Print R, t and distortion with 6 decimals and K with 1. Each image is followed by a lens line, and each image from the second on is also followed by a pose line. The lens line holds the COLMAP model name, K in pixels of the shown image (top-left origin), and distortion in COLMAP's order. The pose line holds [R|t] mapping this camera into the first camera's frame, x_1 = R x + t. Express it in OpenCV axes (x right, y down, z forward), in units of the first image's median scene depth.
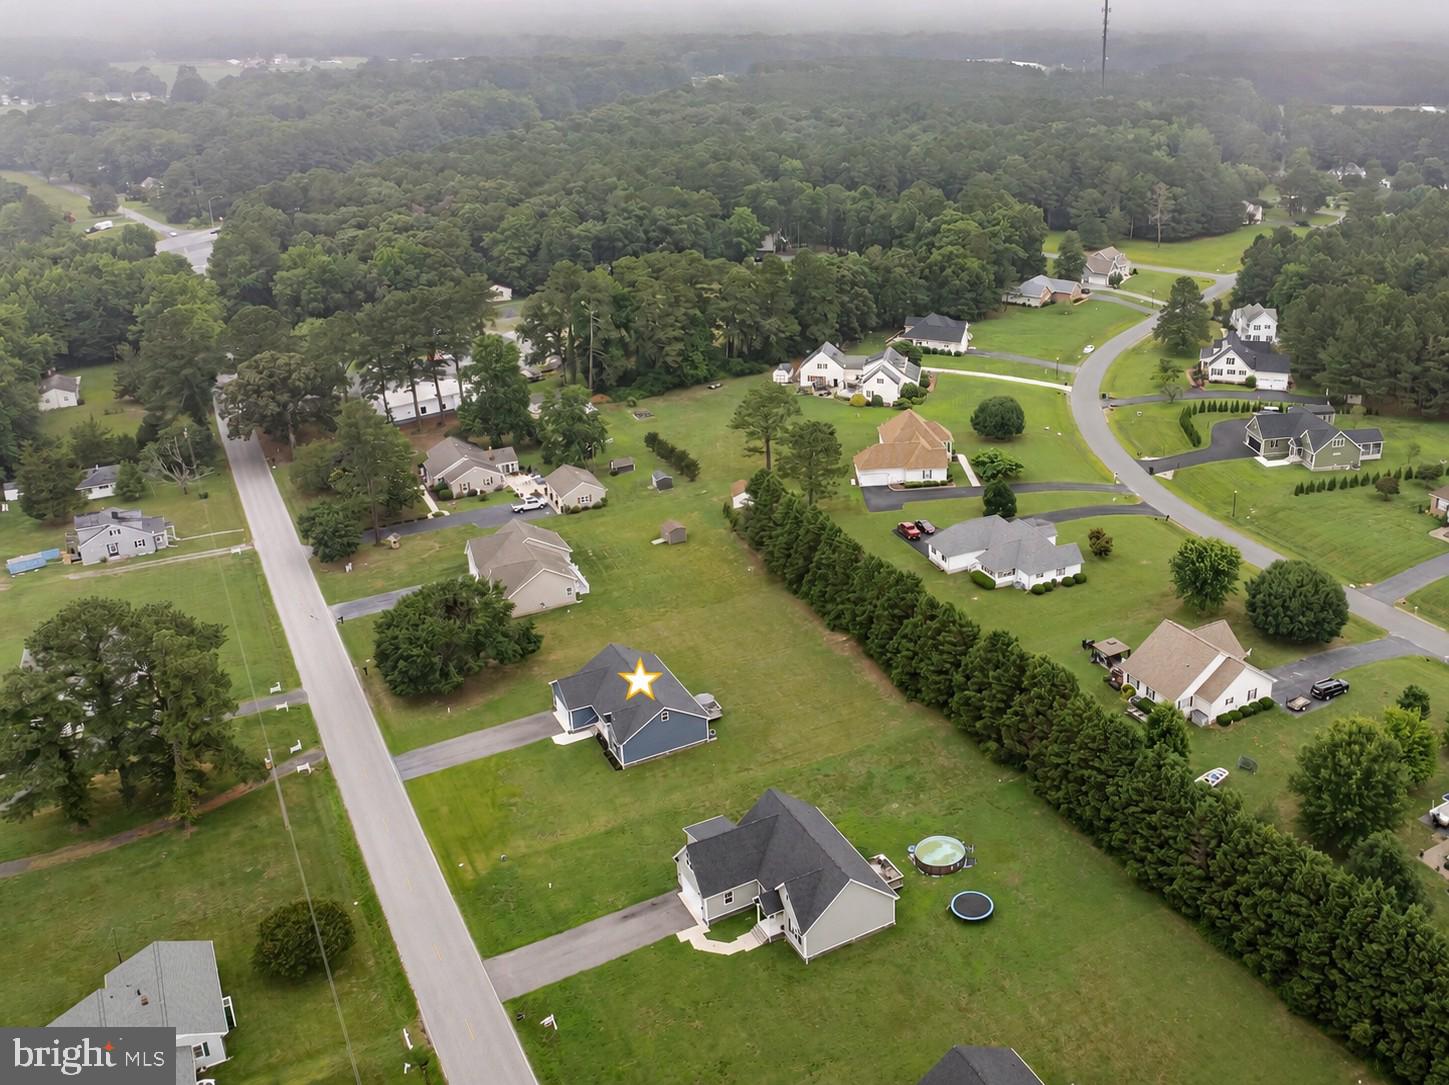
lens RADIAL K [[1311.2, 0, 943.9], [0, 1311.2, 452.3], [0, 0, 1]] dist [-0.024284, -0.028205]
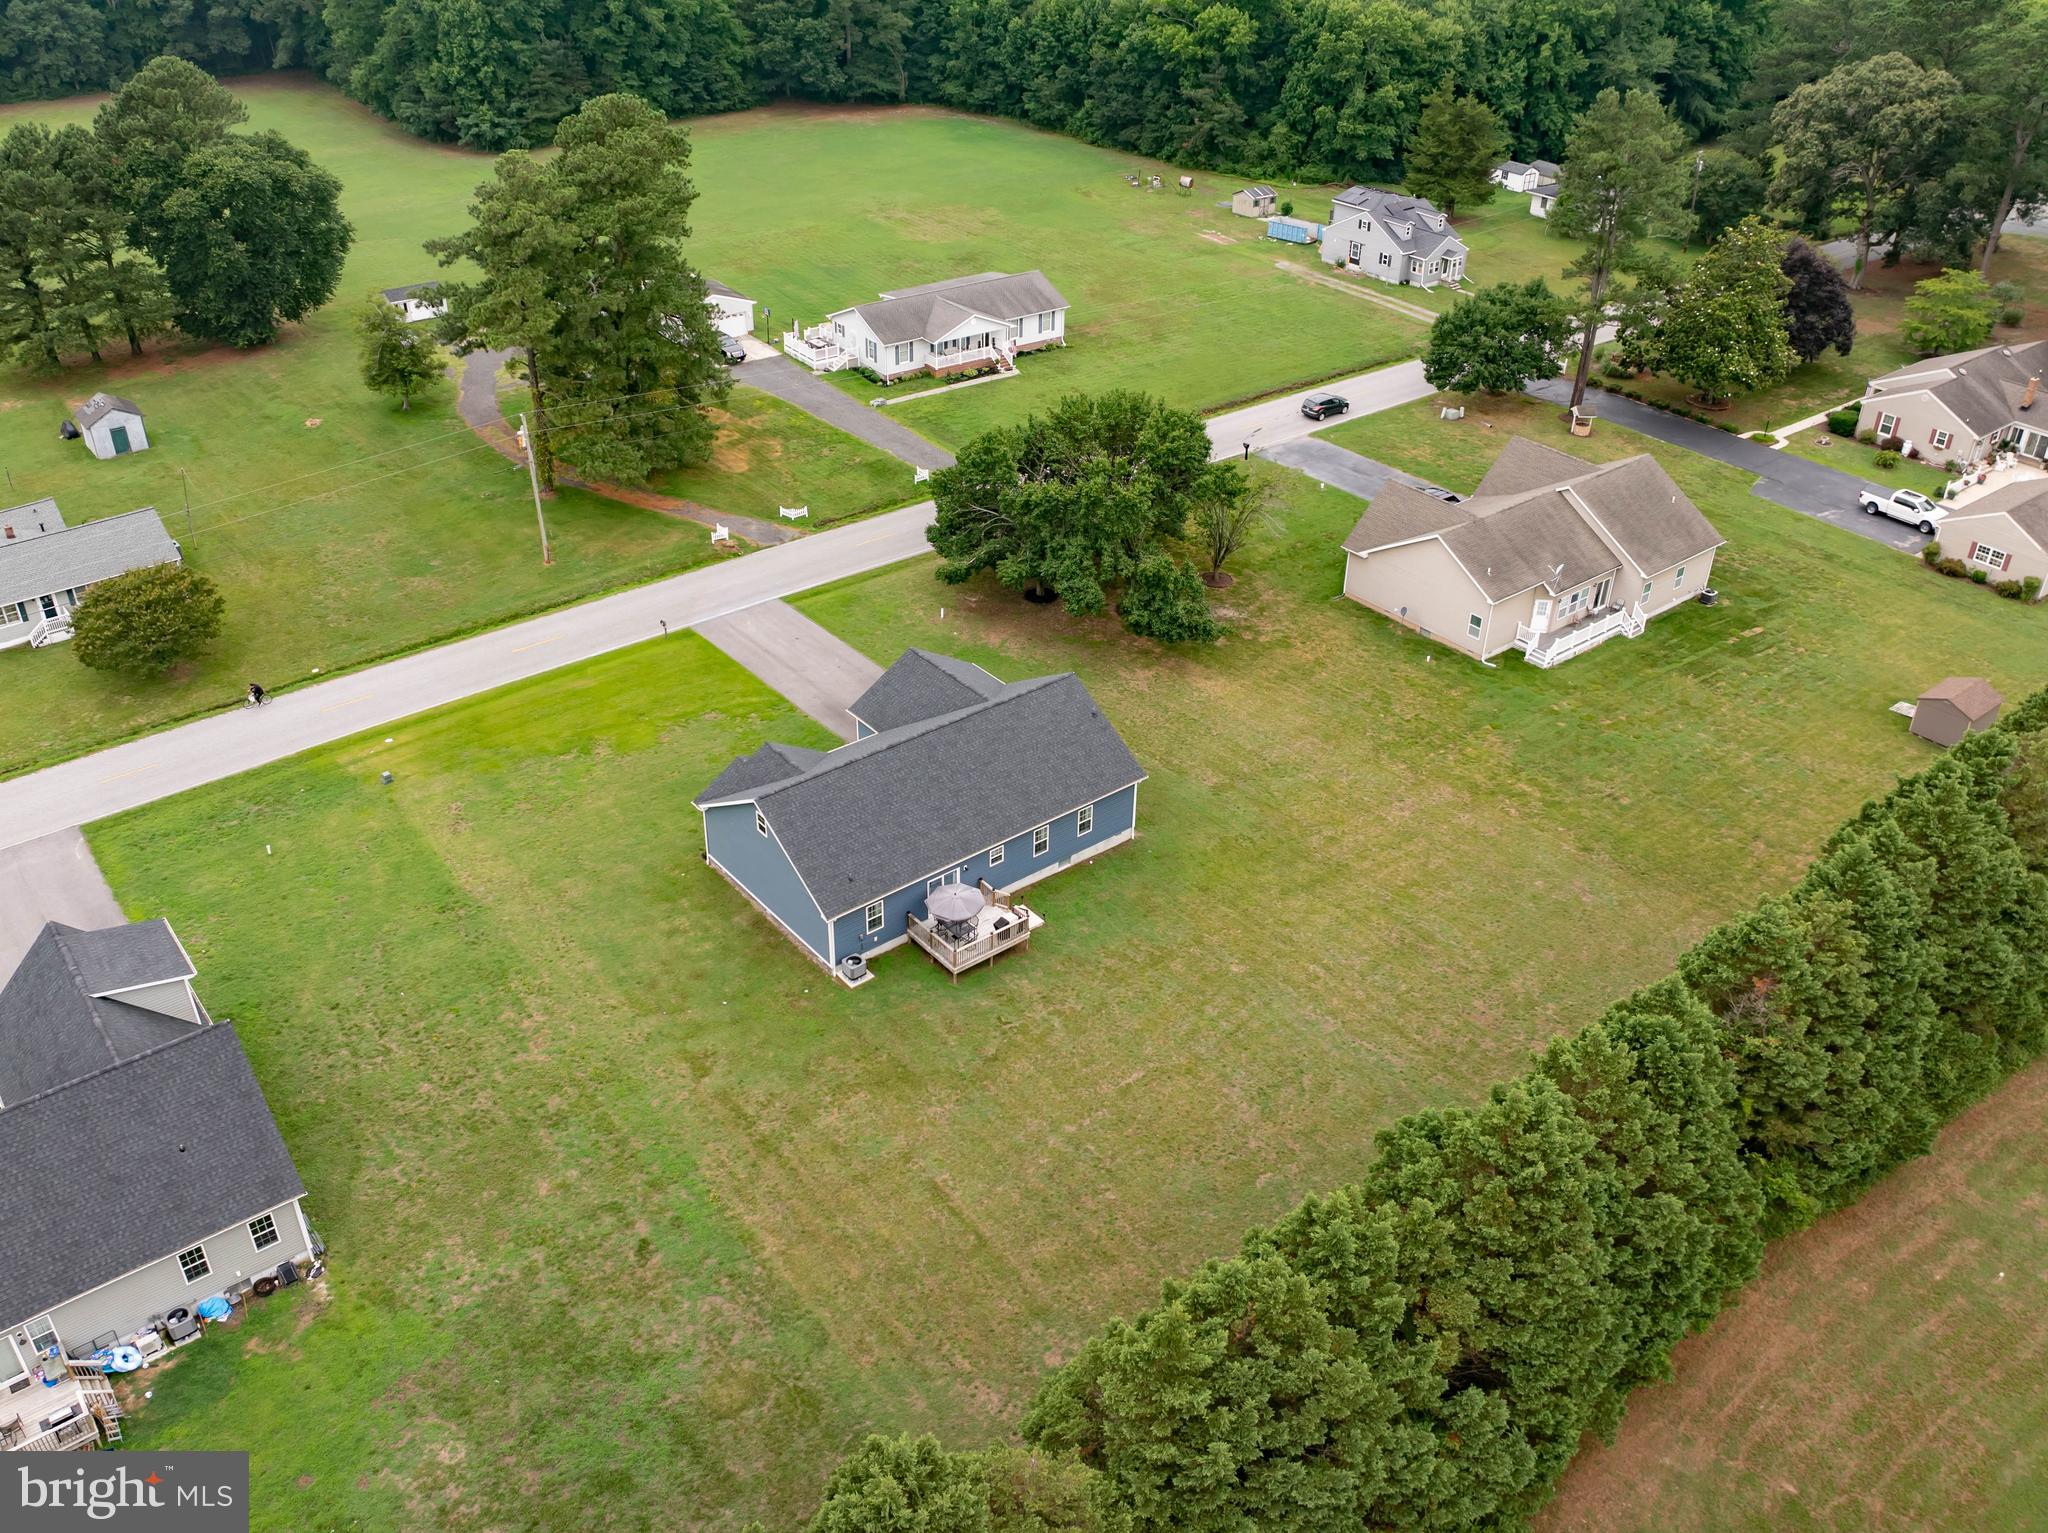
lens RADIAL K [[1701.0, 0, 989.8], [0, 1701.0, 755.5], [0, 0, 1]] dist [-0.029603, -0.017149]
pose [[0.091761, 0.528184, -0.844157, 0.122815], [-0.341969, 0.812892, 0.471449, -0.042452], [0.935220, 0.245415, 0.255214, 0.582946]]
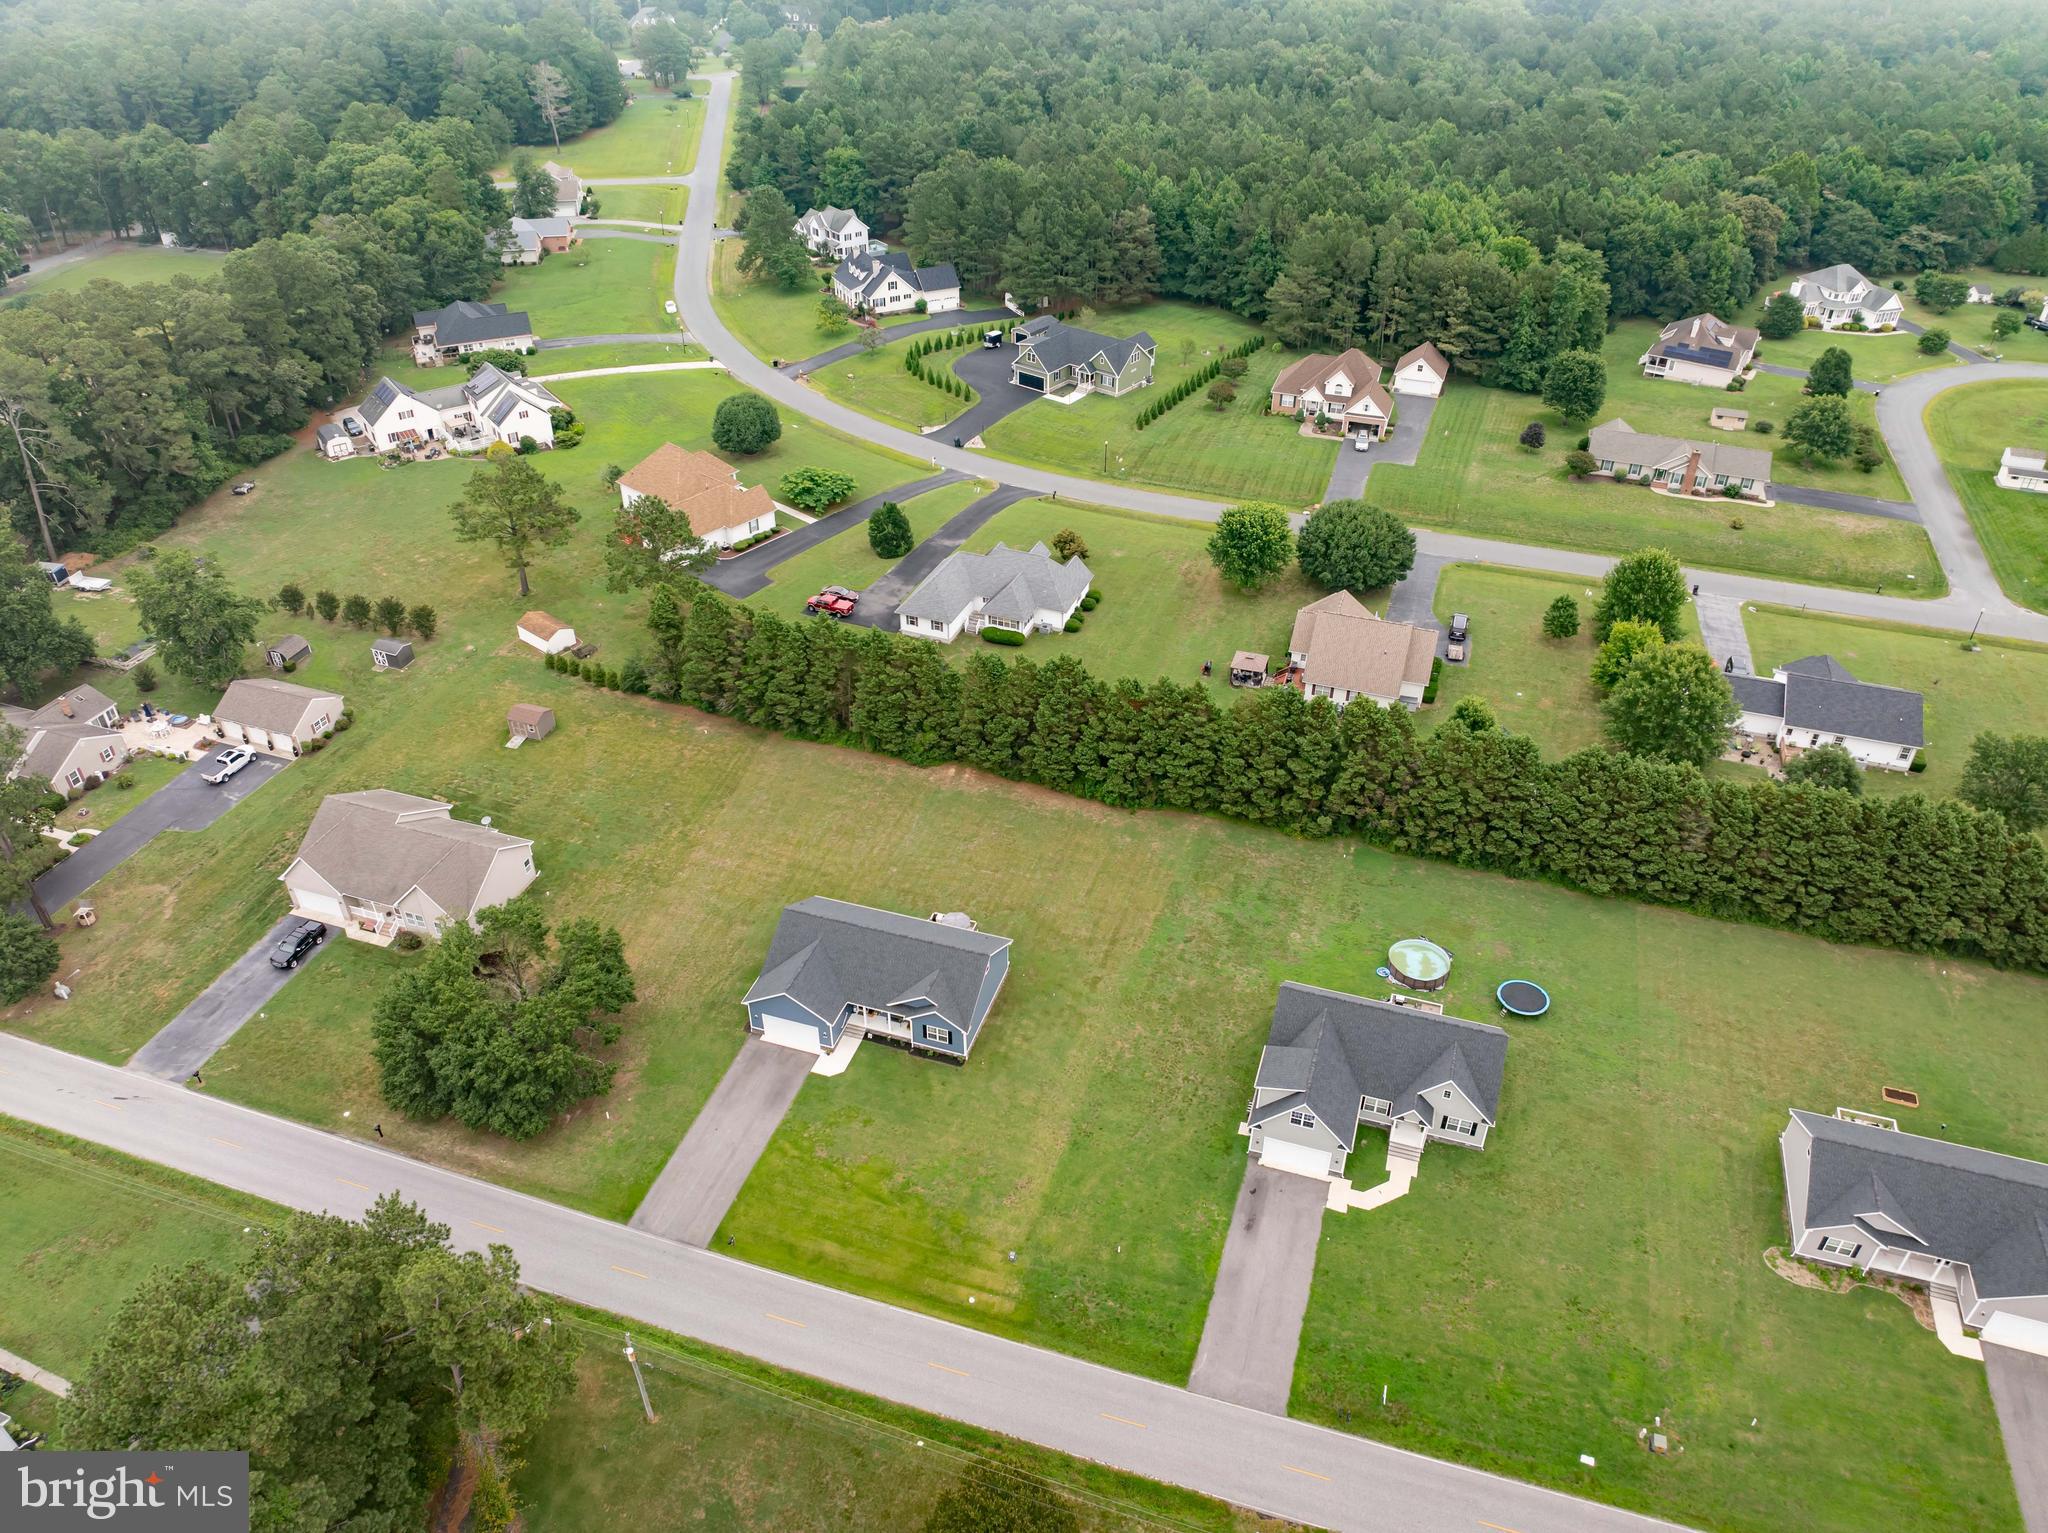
lens RADIAL K [[1438.6, 0, 1030.7], [0, 1438.6, 762.0], [0, 0, 1]] dist [-0.036740, 0.002300]
pose [[0.772550, -0.367499, 0.517795, -0.345067], [0.213150, 0.918263, 0.333706, -0.093157], [-0.598108, -0.147436, 0.787737, 0.249974]]
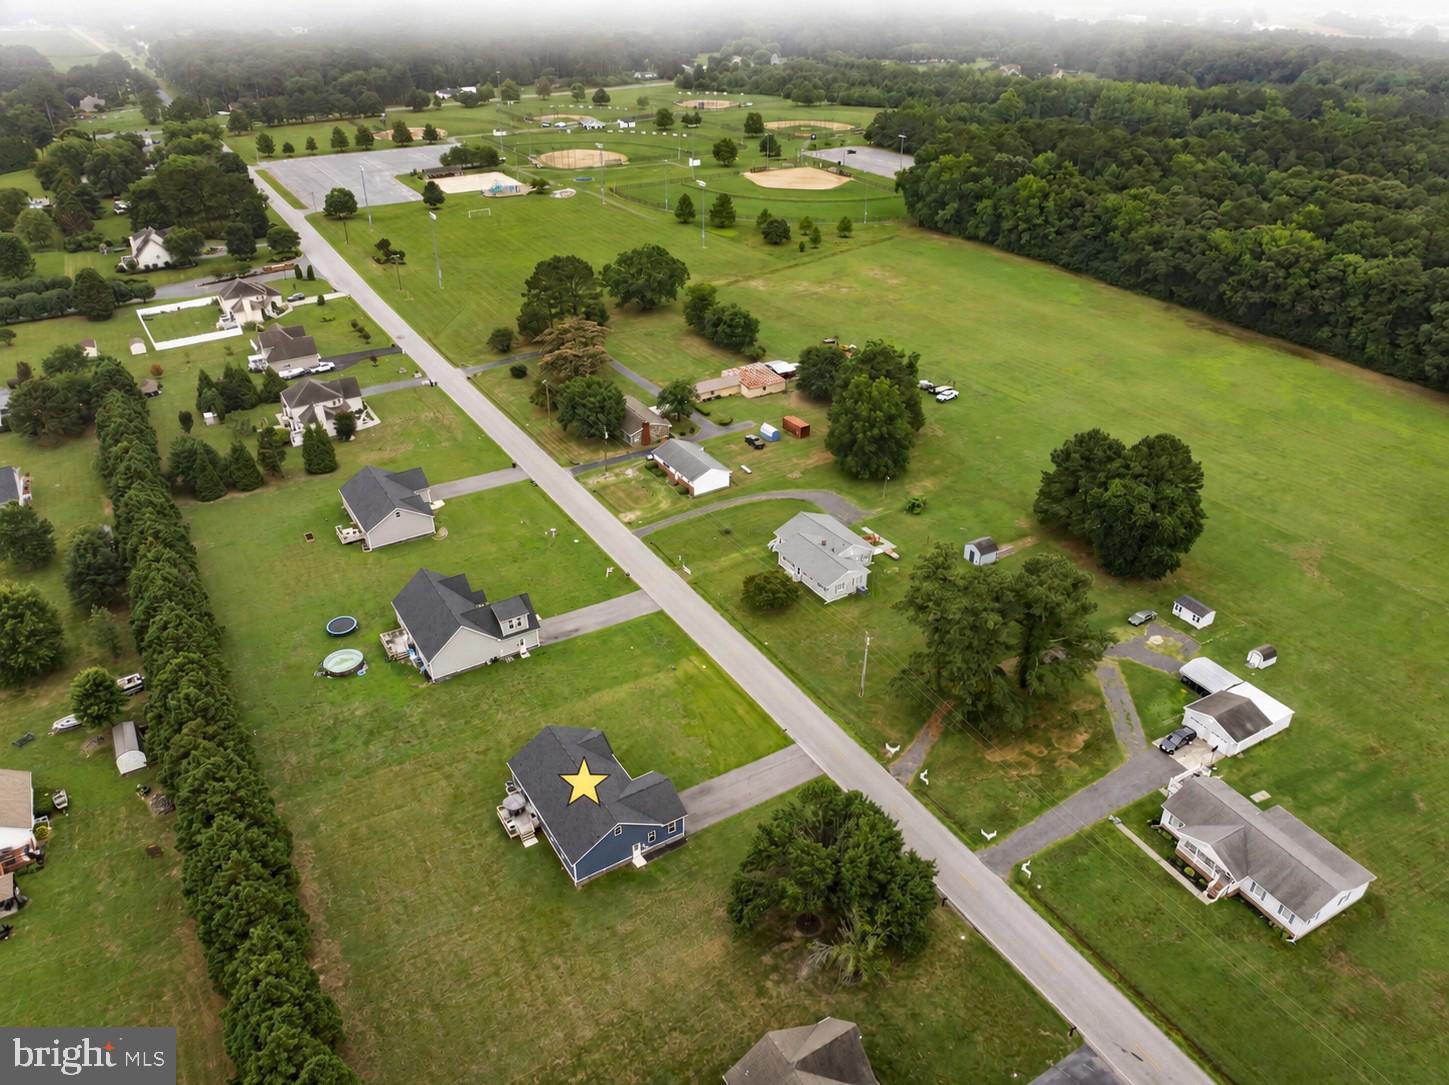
lens RADIAL K [[1017.8, 0, 729.3], [0, 1017.8, 539.3], [0, 0, 1]] dist [-0.036740, 0.002300]
pose [[-0.999880, -0.014055, 0.006546, -0.222280], [-0.003904, 0.636809, 0.771012, -0.316127], [-0.015005, 0.770893, -0.636787, 0.865653]]
